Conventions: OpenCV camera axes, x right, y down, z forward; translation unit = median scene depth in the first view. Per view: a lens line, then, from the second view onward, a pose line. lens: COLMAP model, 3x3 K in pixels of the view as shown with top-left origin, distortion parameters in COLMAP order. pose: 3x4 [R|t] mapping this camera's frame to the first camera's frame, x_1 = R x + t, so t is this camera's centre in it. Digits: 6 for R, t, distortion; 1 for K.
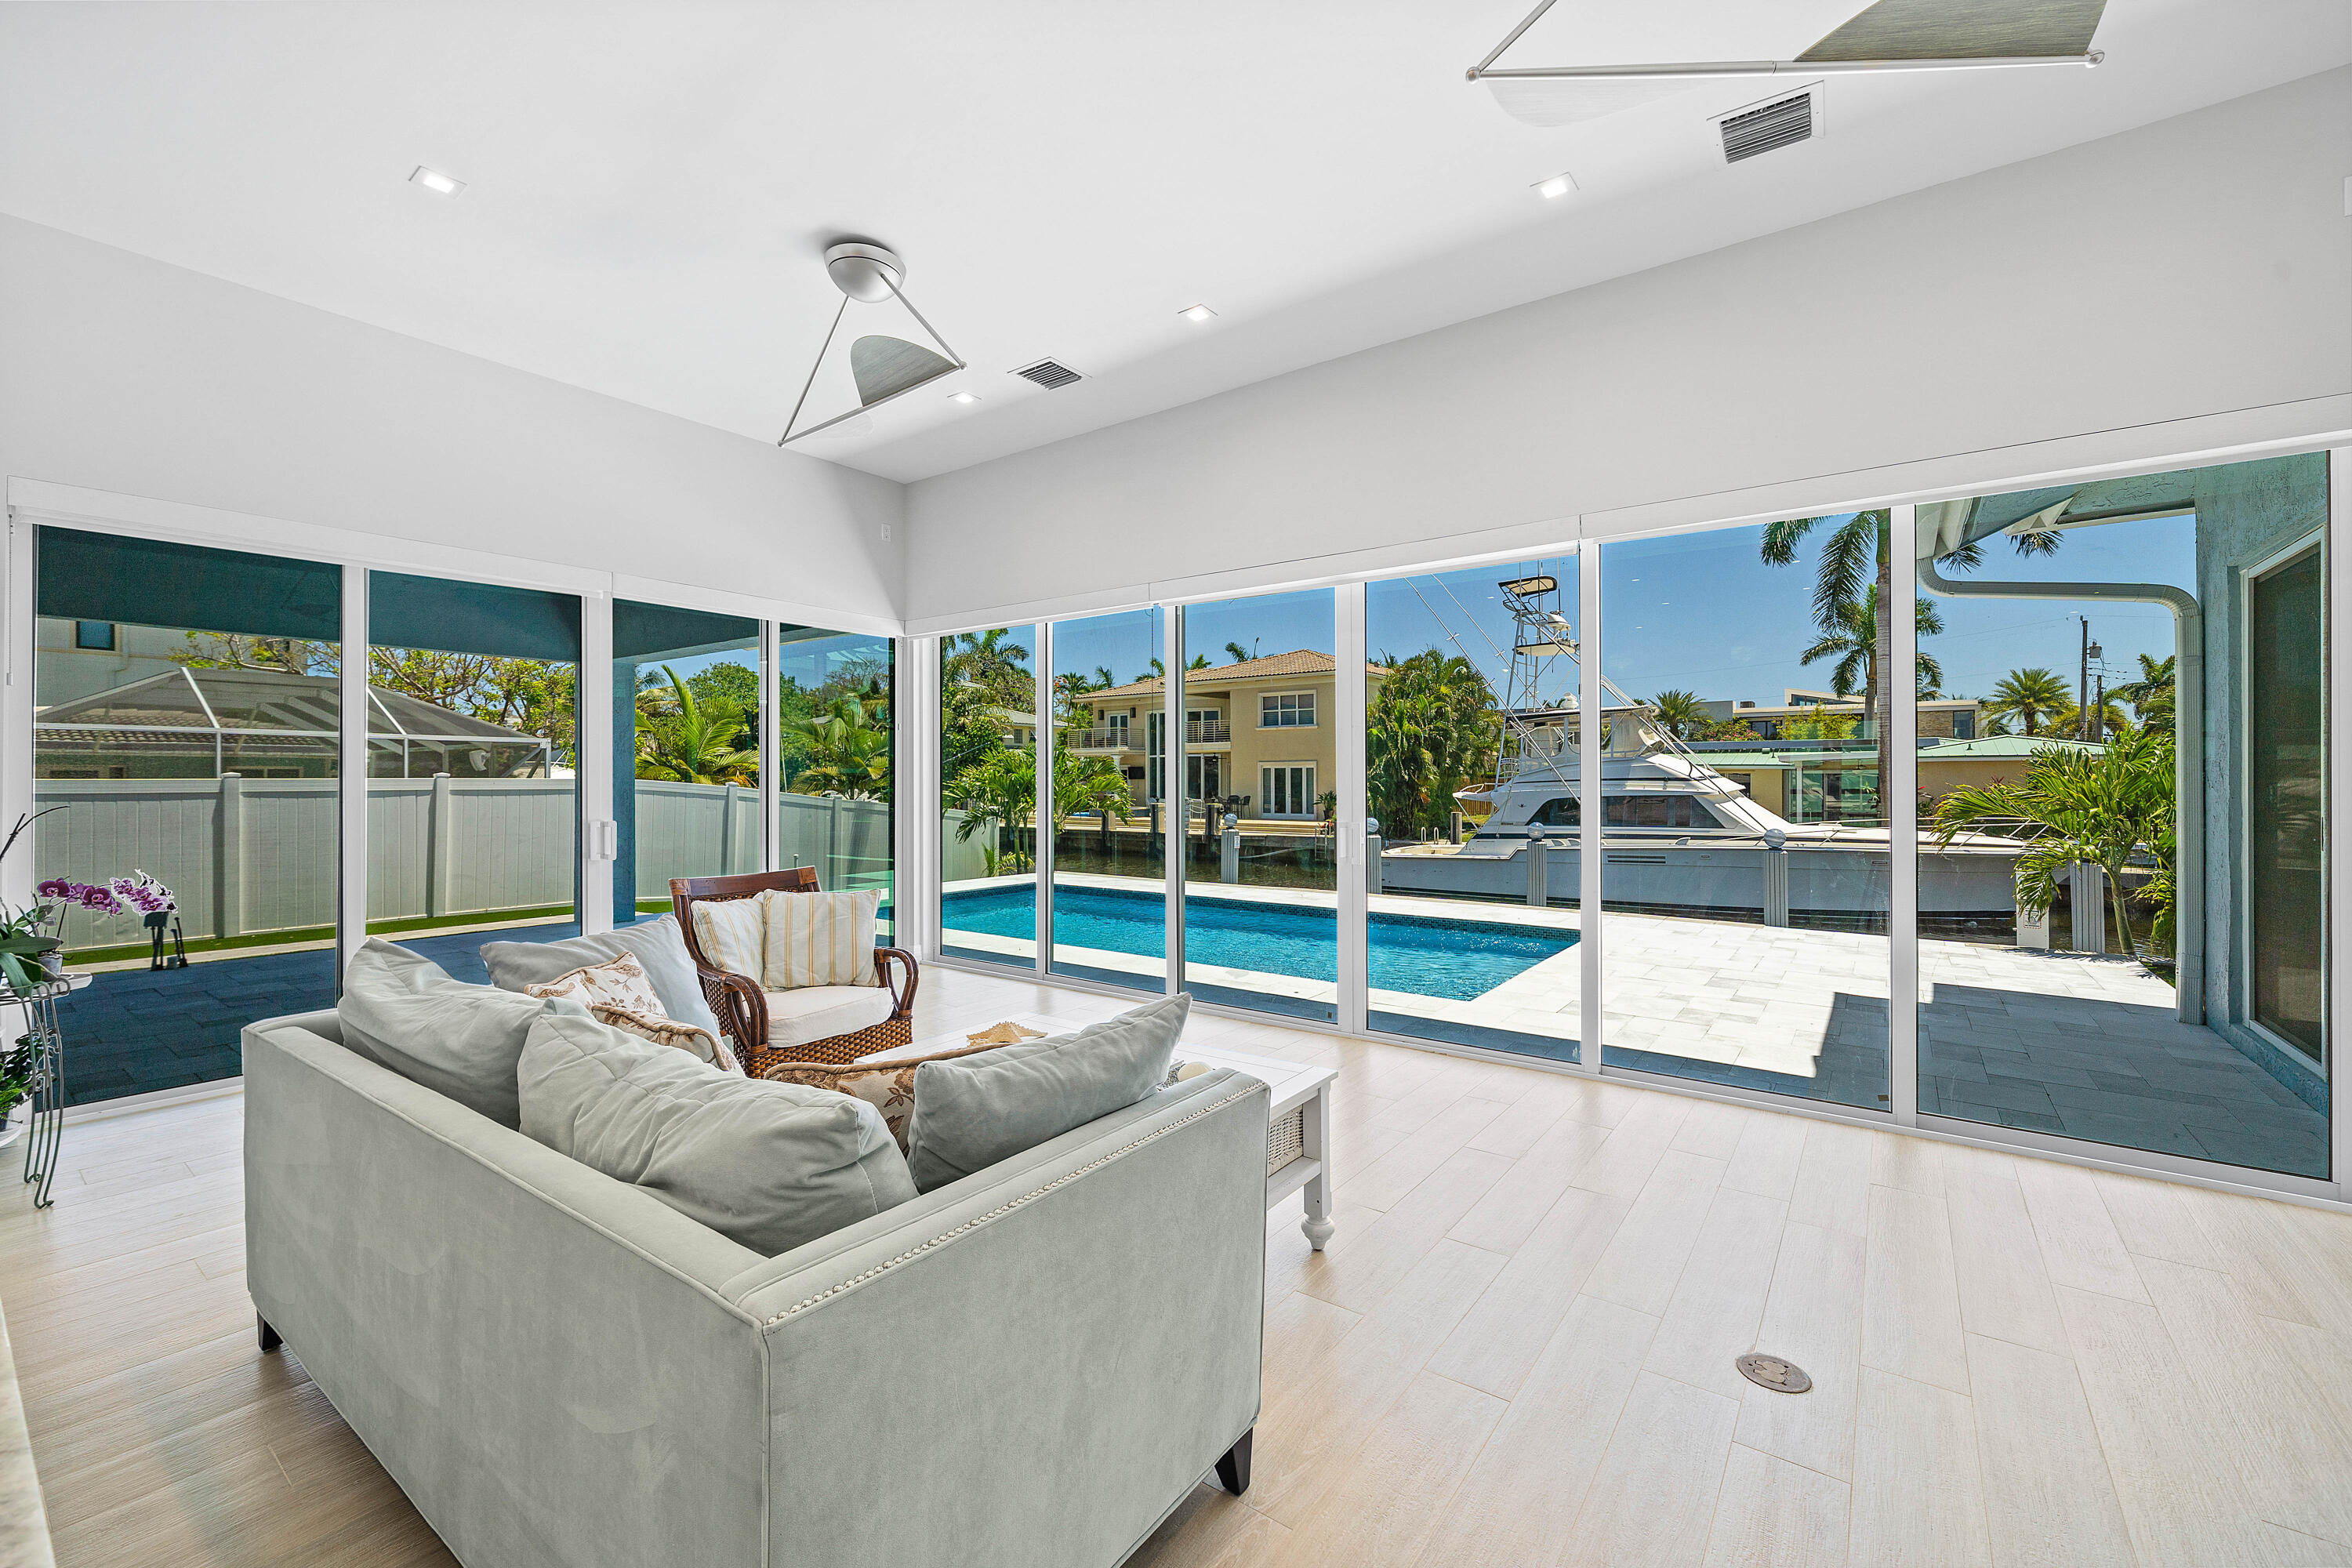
lens RADIAL K [[962.4, 0, 1178.2], [0, 962.4, 774.2], [0, 0, 1]] dist [0.003034, -0.001352]
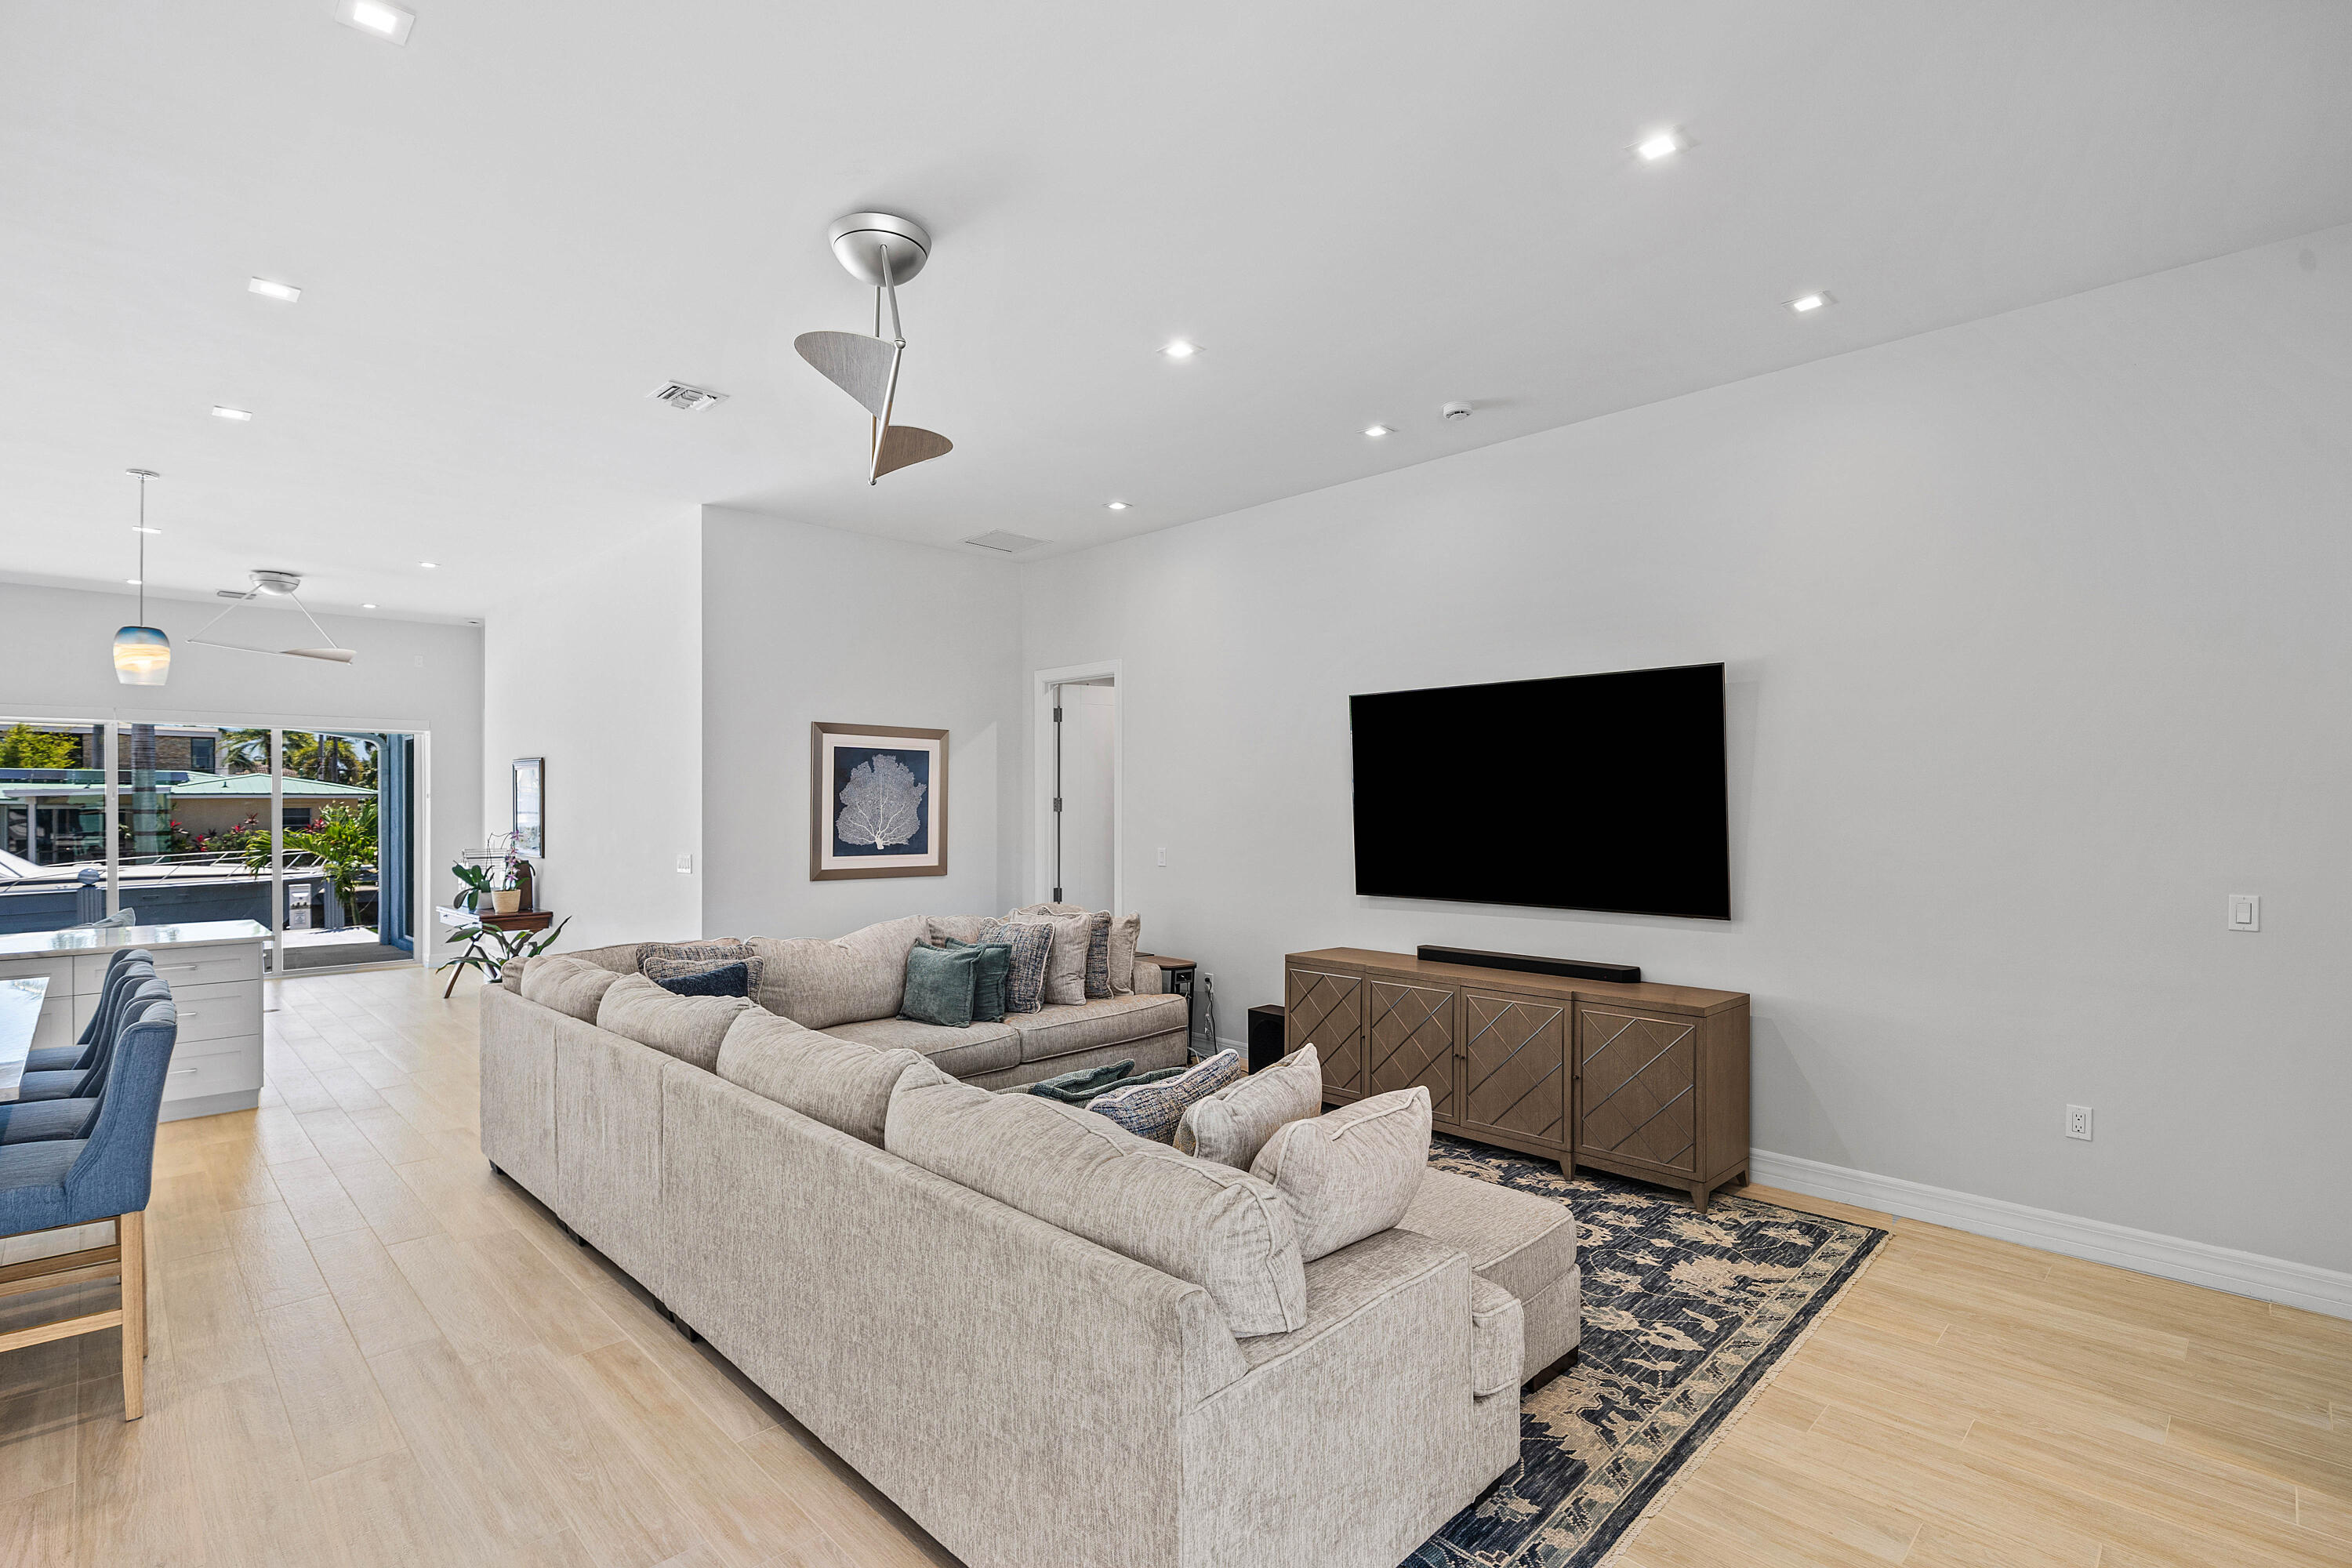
lens RADIAL K [[1094.3, 0, 1159.5], [0, 1094.3, 794.4], [0, 0, 1]] dist [-0.000129, -0.000330]
pose [[0.160164, 0.006112, 0.987072, -0.195426], [0.000628, 0.999980, -0.006294, -0.010025], [-0.987090, 0.001627, 0.160157, -0.198588]]
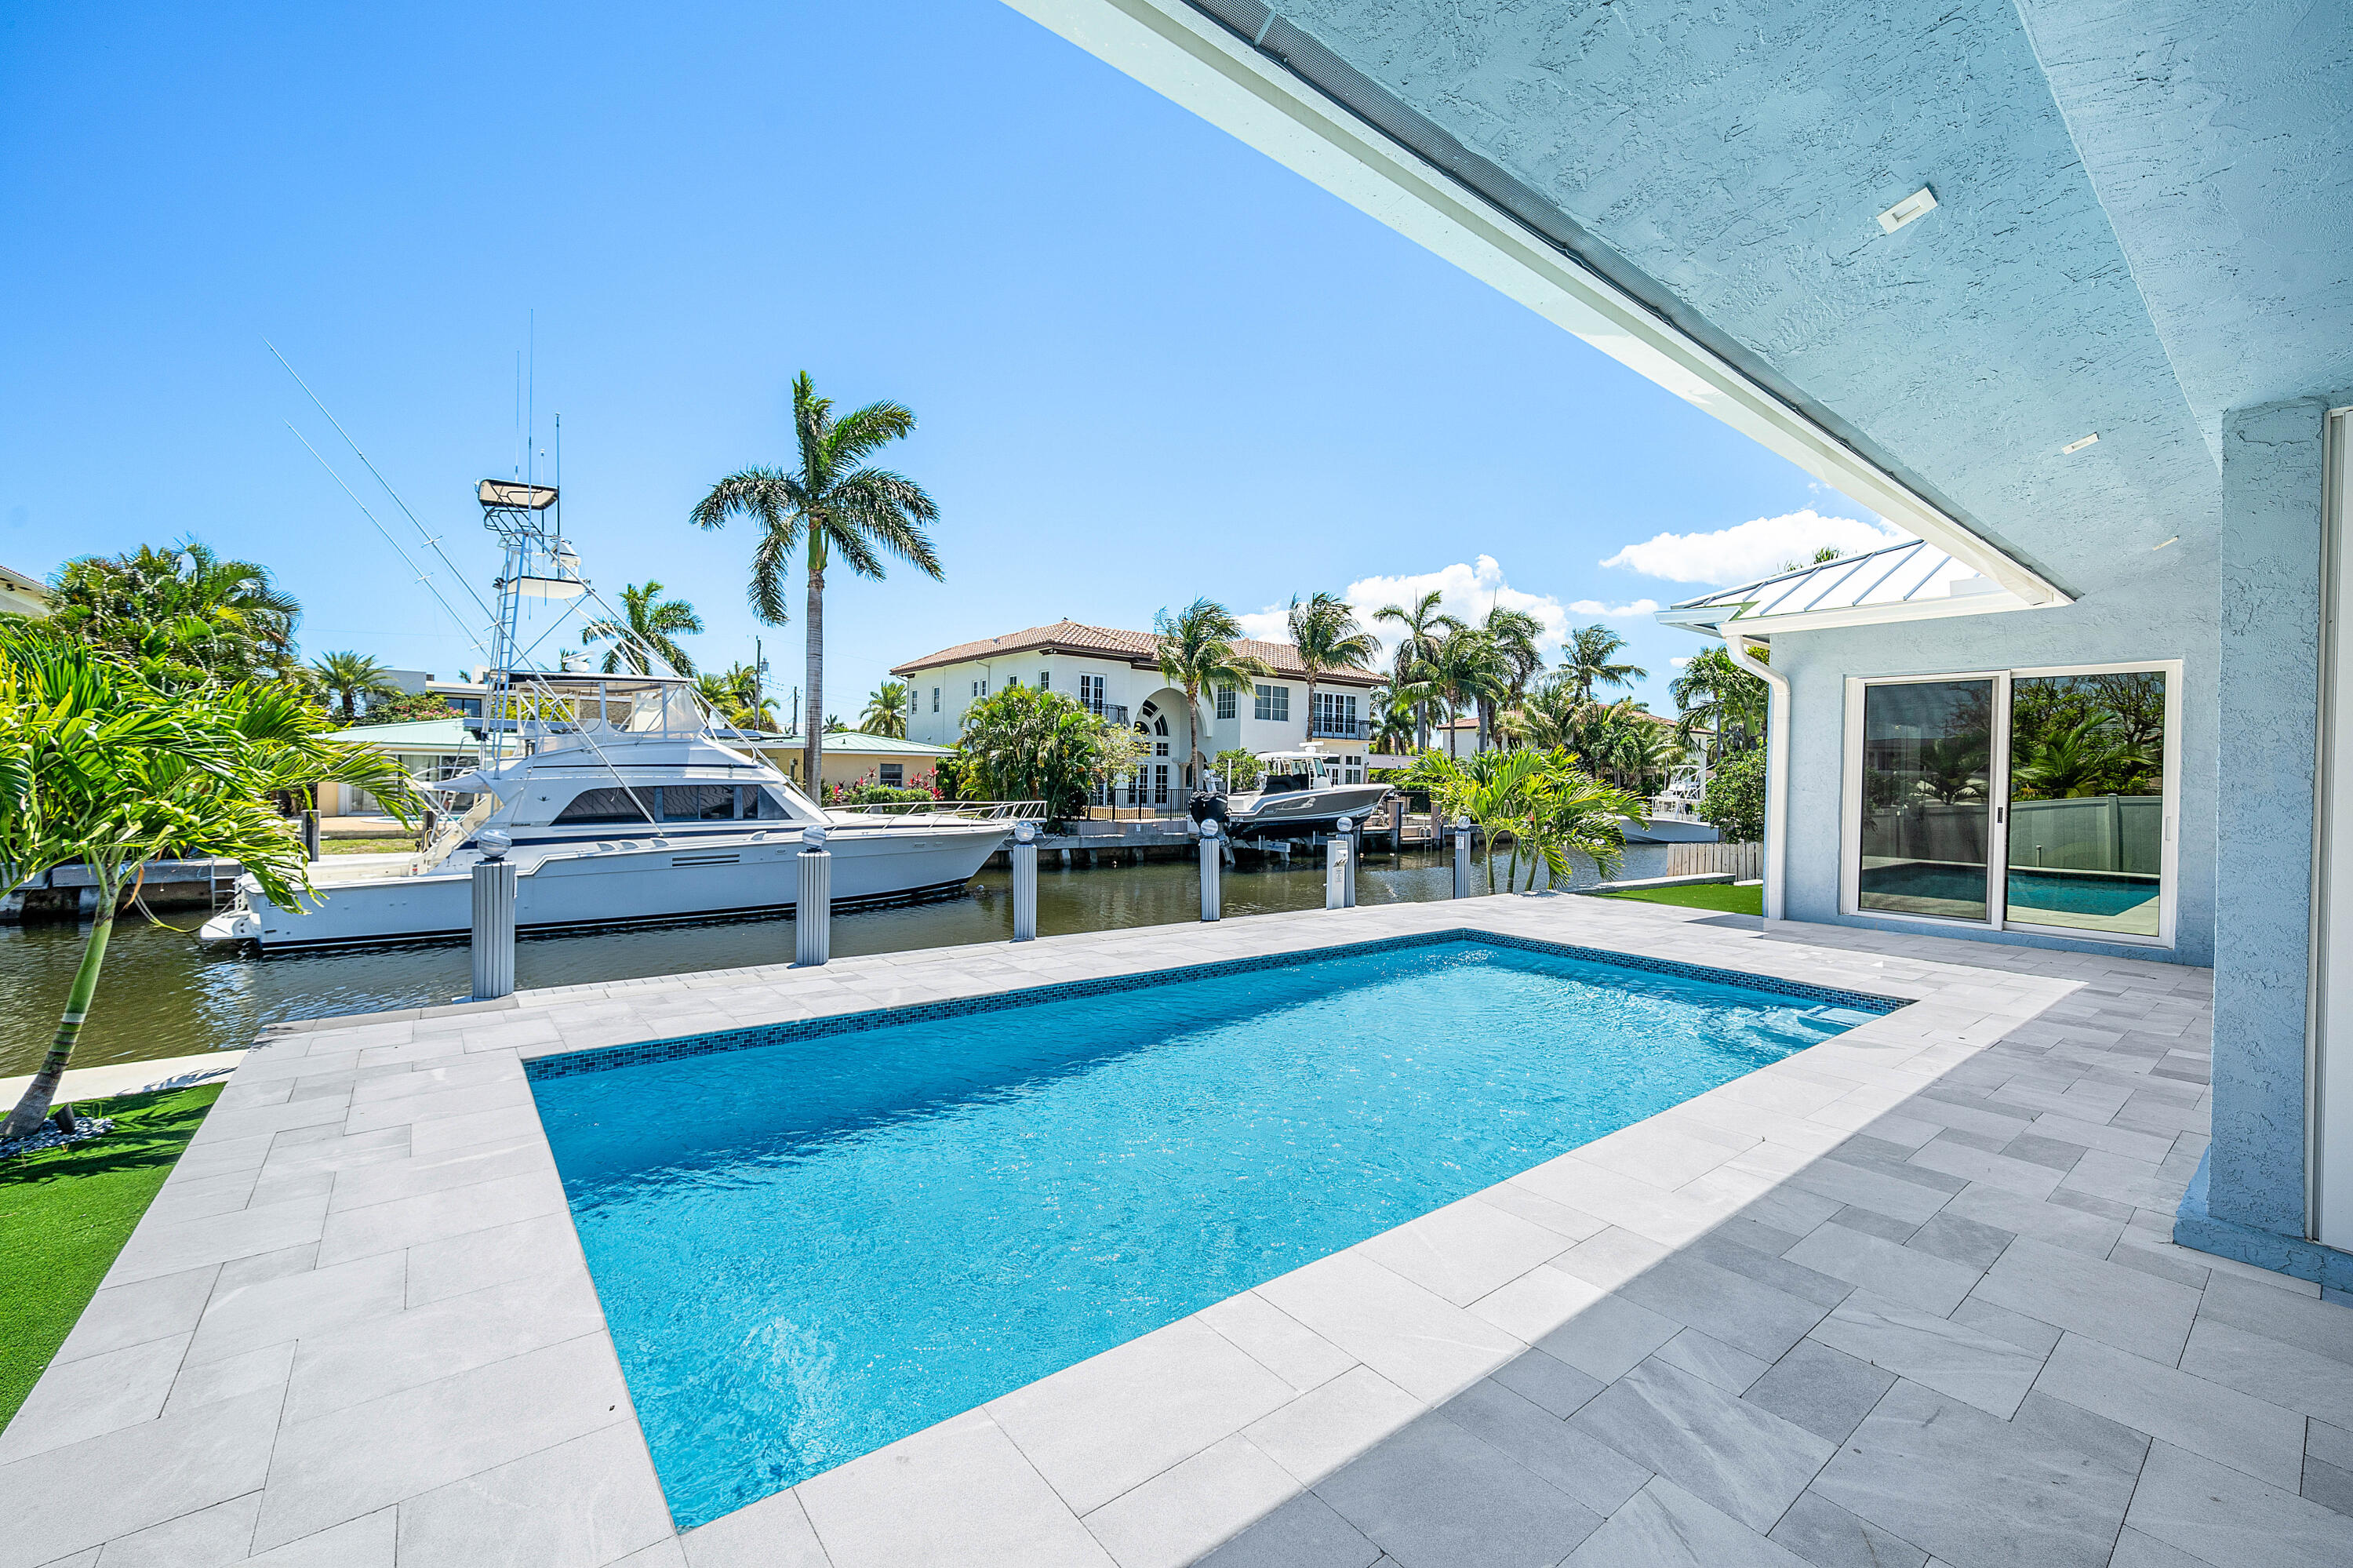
lens RADIAL K [[962.8, 0, 1162.3], [0, 962.8, 773.9], [0, 0, 1]] dist [0.003034, -0.001352]
pose [[0.275864, 0.009077, 0.961154, -0.186909], [-0.023978, 0.999709, -0.002559, 0.004311], [-0.960898, -0.022340, 0.276001, 0.325487]]
